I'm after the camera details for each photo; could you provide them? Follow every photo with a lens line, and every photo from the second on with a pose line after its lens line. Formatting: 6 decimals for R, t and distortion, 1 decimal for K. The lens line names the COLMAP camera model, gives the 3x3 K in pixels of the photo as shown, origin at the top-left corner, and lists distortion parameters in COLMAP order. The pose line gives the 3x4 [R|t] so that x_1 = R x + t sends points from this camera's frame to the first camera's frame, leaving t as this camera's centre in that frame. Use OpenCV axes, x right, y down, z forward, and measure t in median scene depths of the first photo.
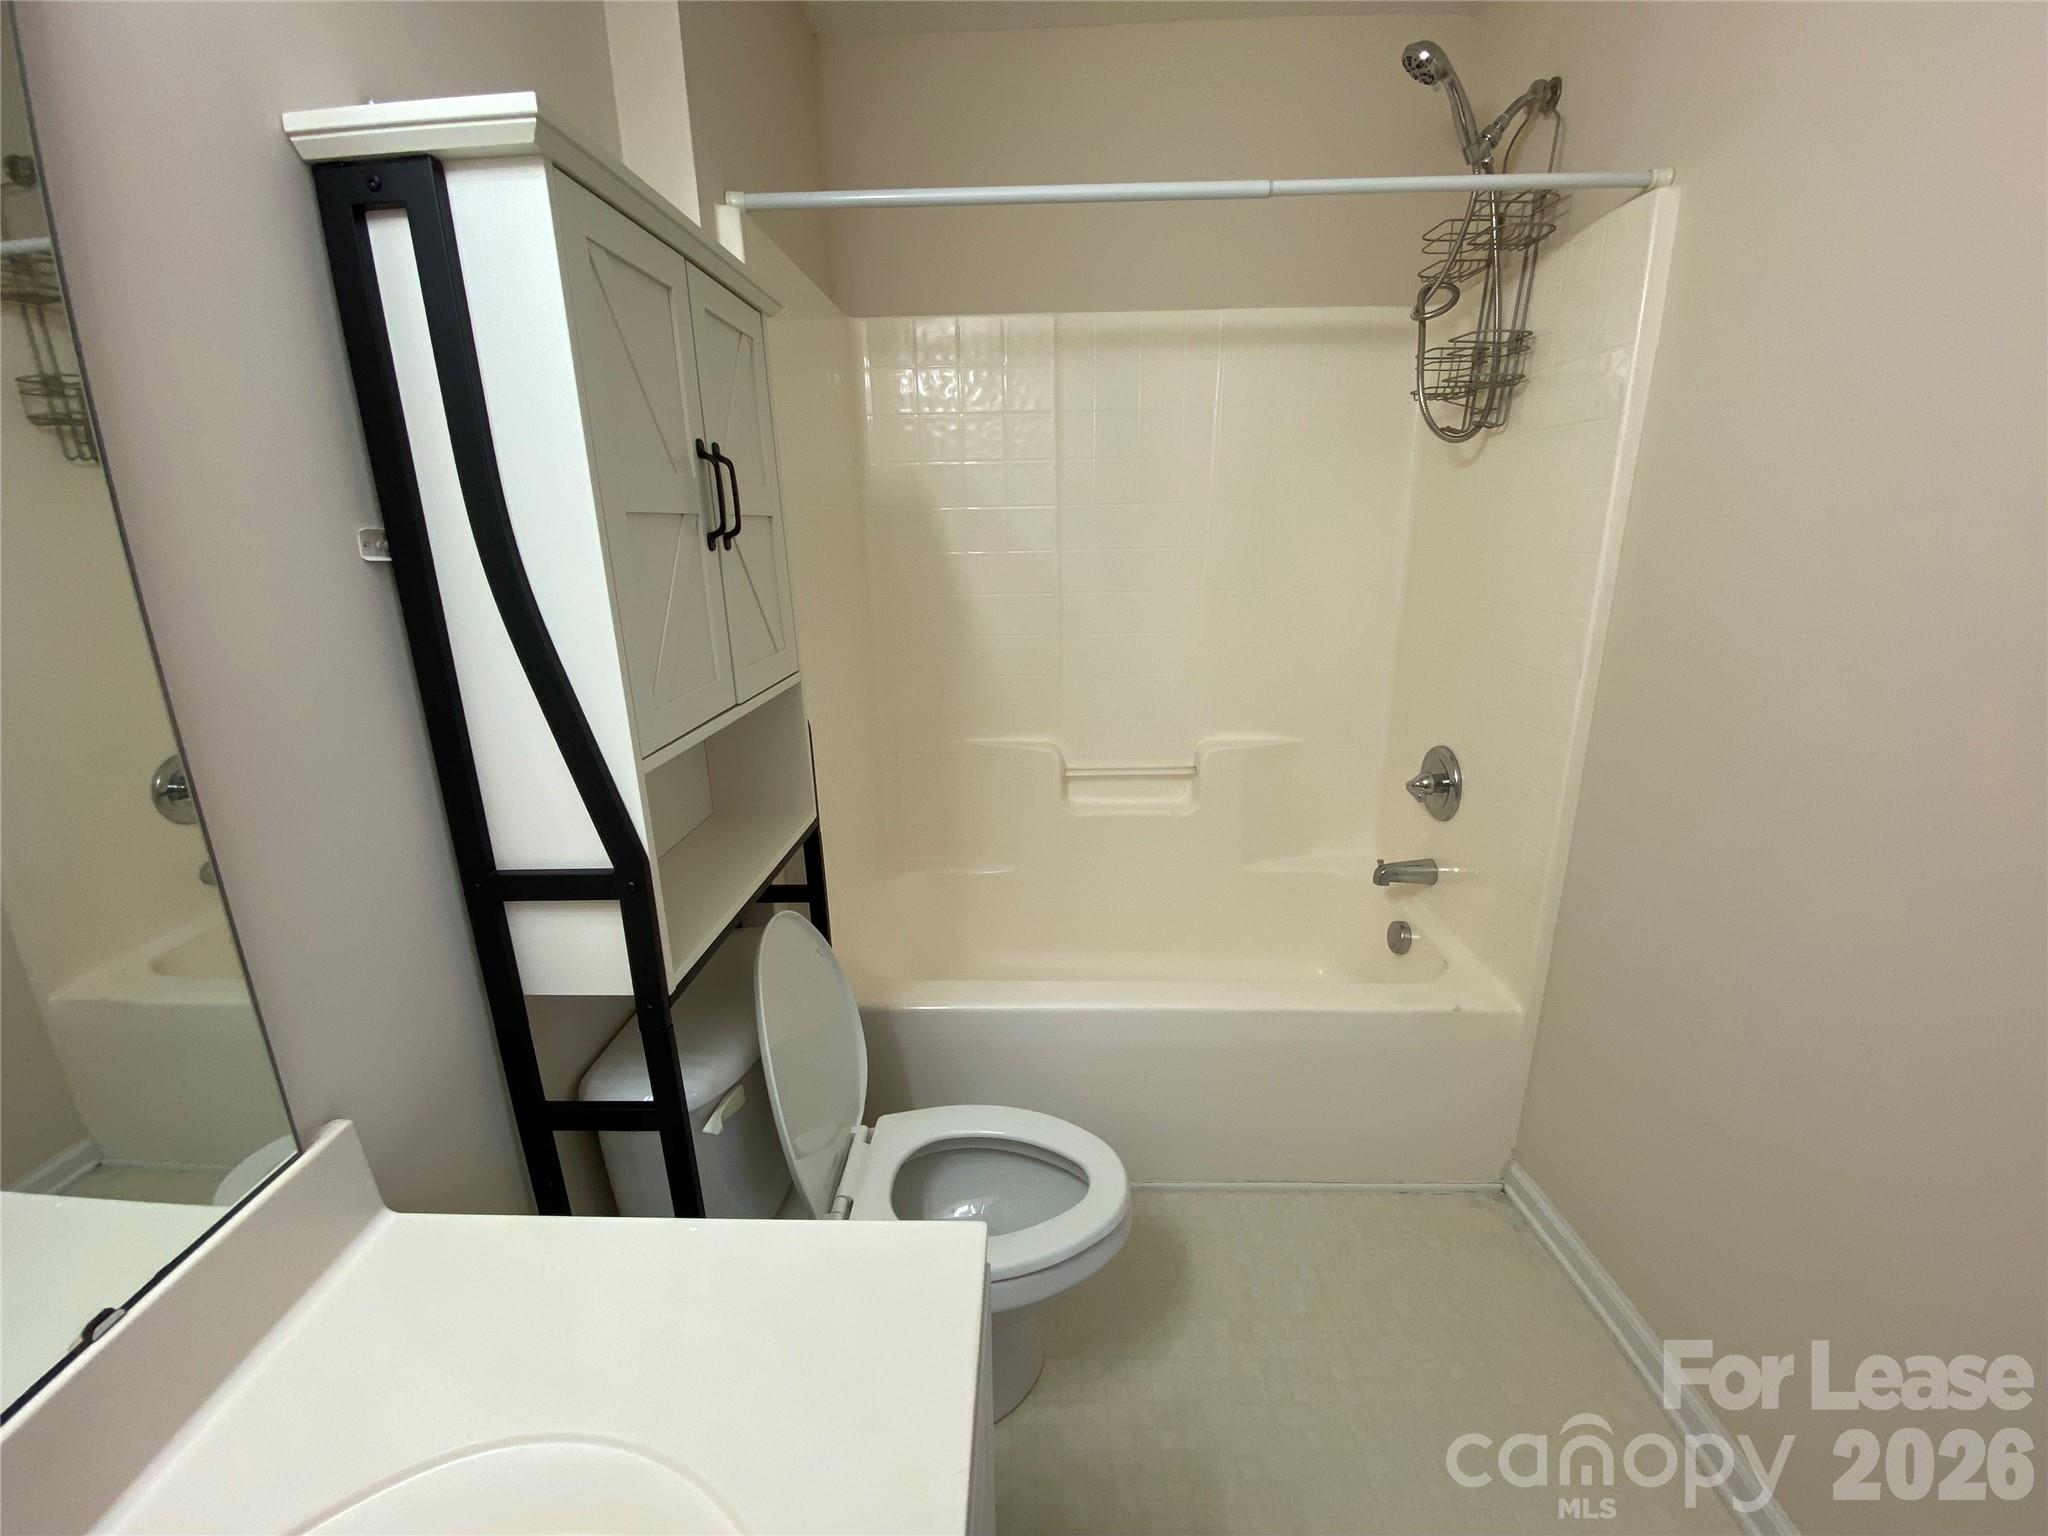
lens RADIAL K [[853.8, 0, 1019.7], [0, 853.8, 759.0], [0, 0, 1]] dist [0.044433, -0.026181]
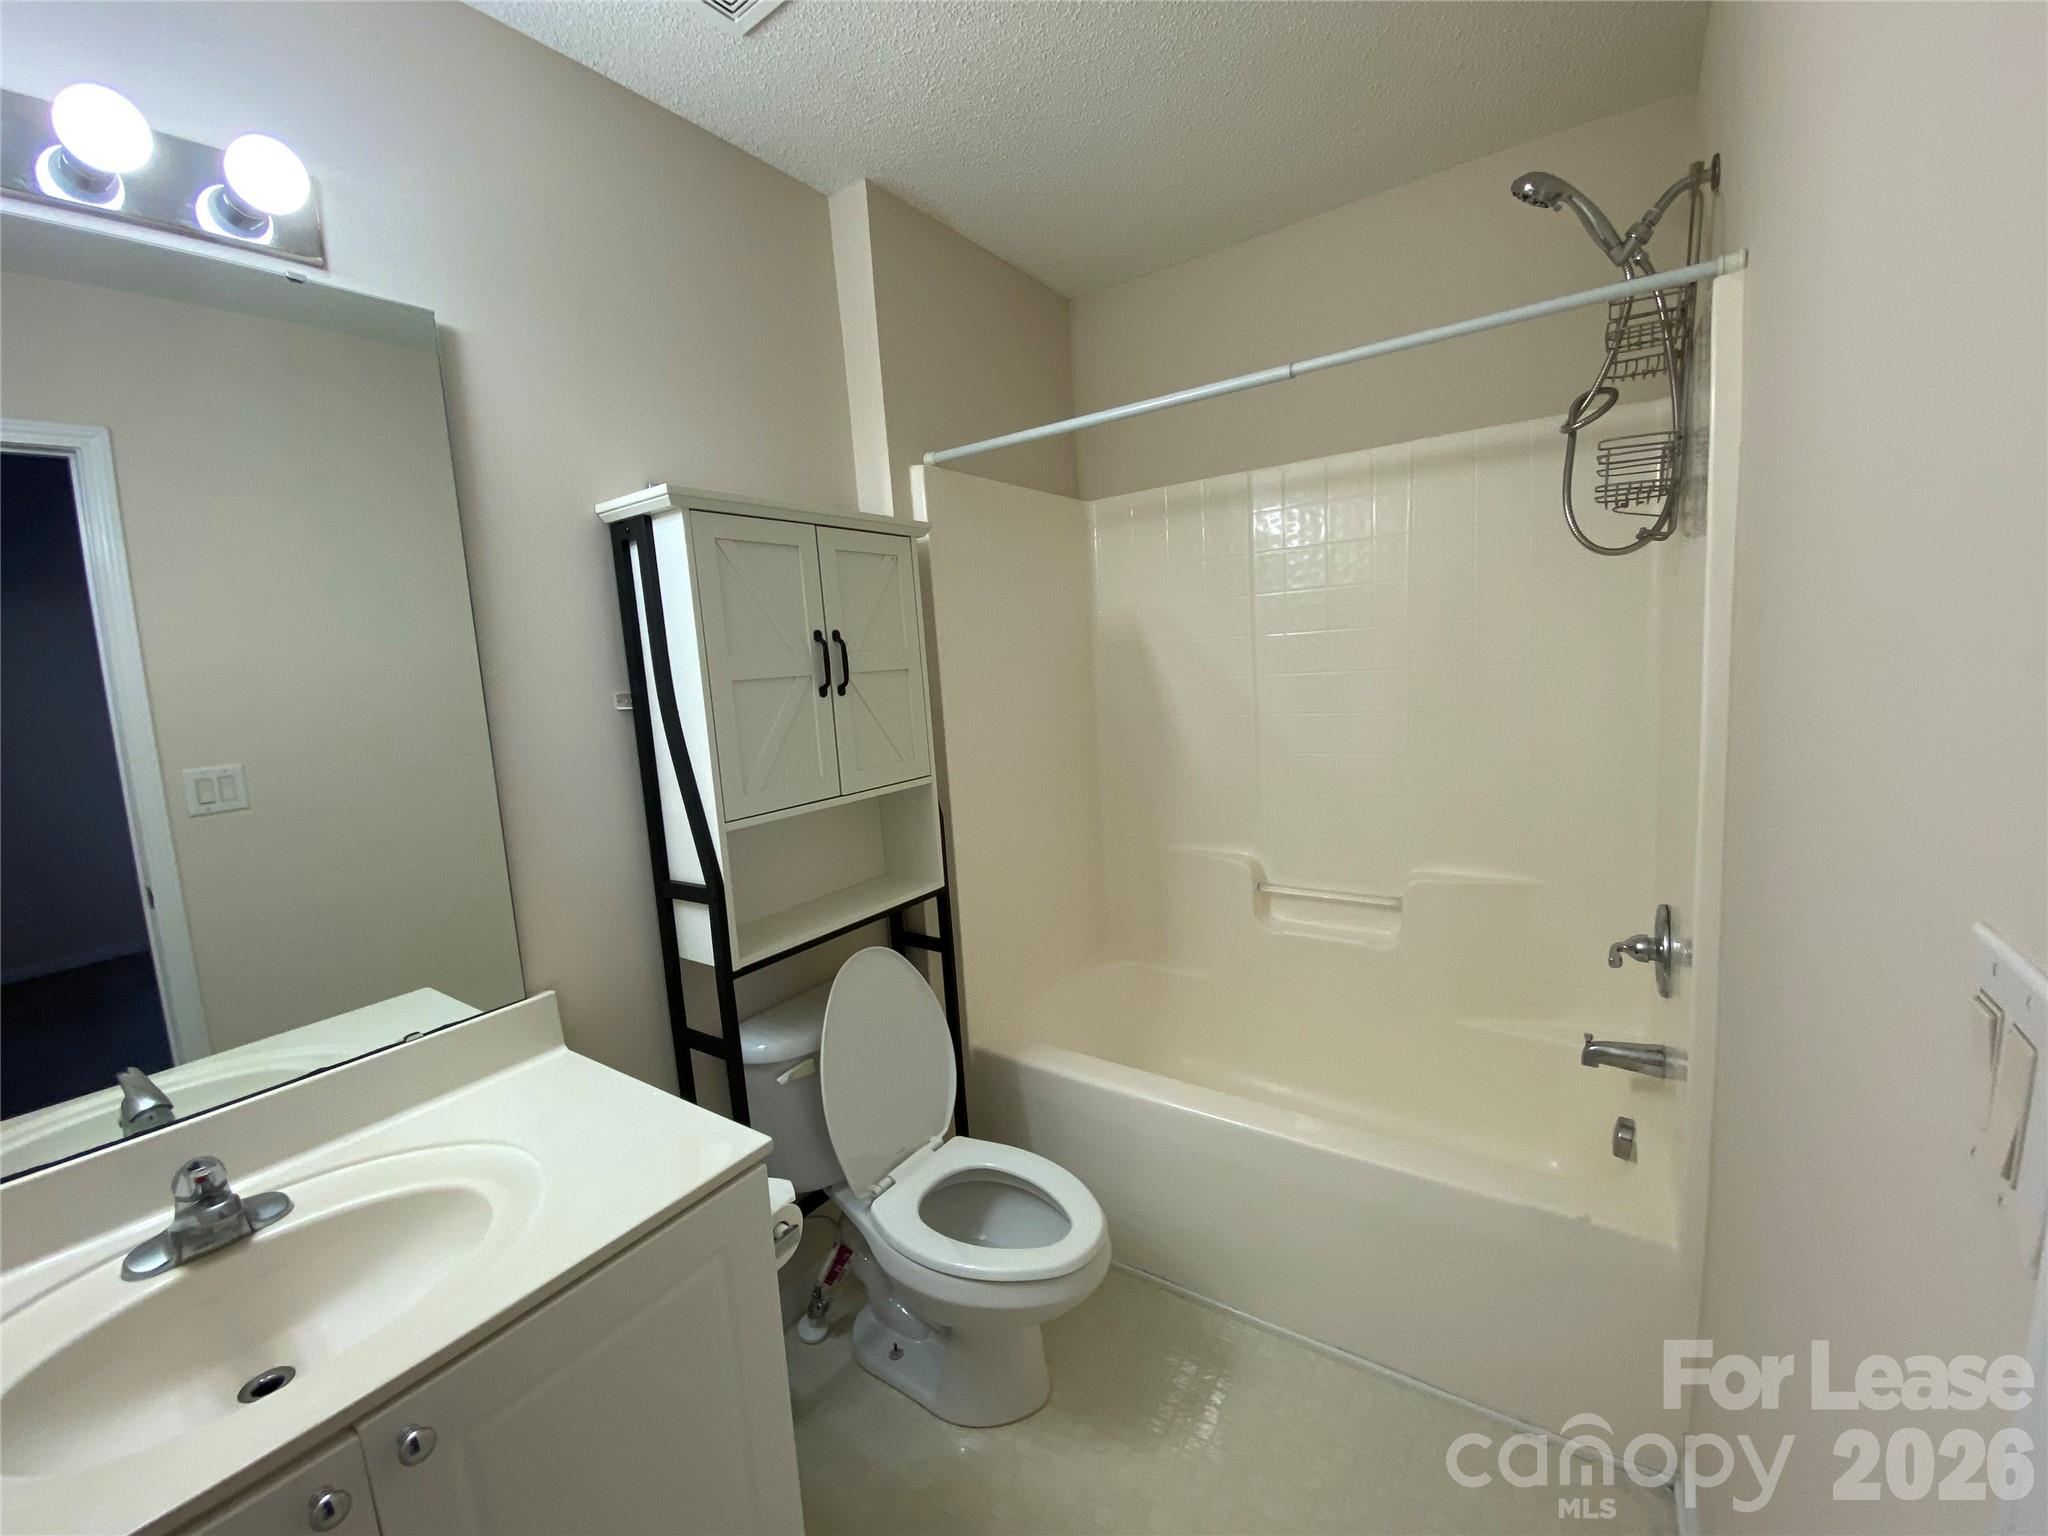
lens RADIAL K [[853.8, 0, 1019.7], [0, 853.8, 759.0], [0, 0, 1]] dist [0.044433, -0.026181]
pose [[0.825588, 0.029570, -0.563498, 0.537056], [-0.103088, 0.989723, -0.099098, -0.007747], [0.554777, 0.139904, 0.820152, -0.041073]]
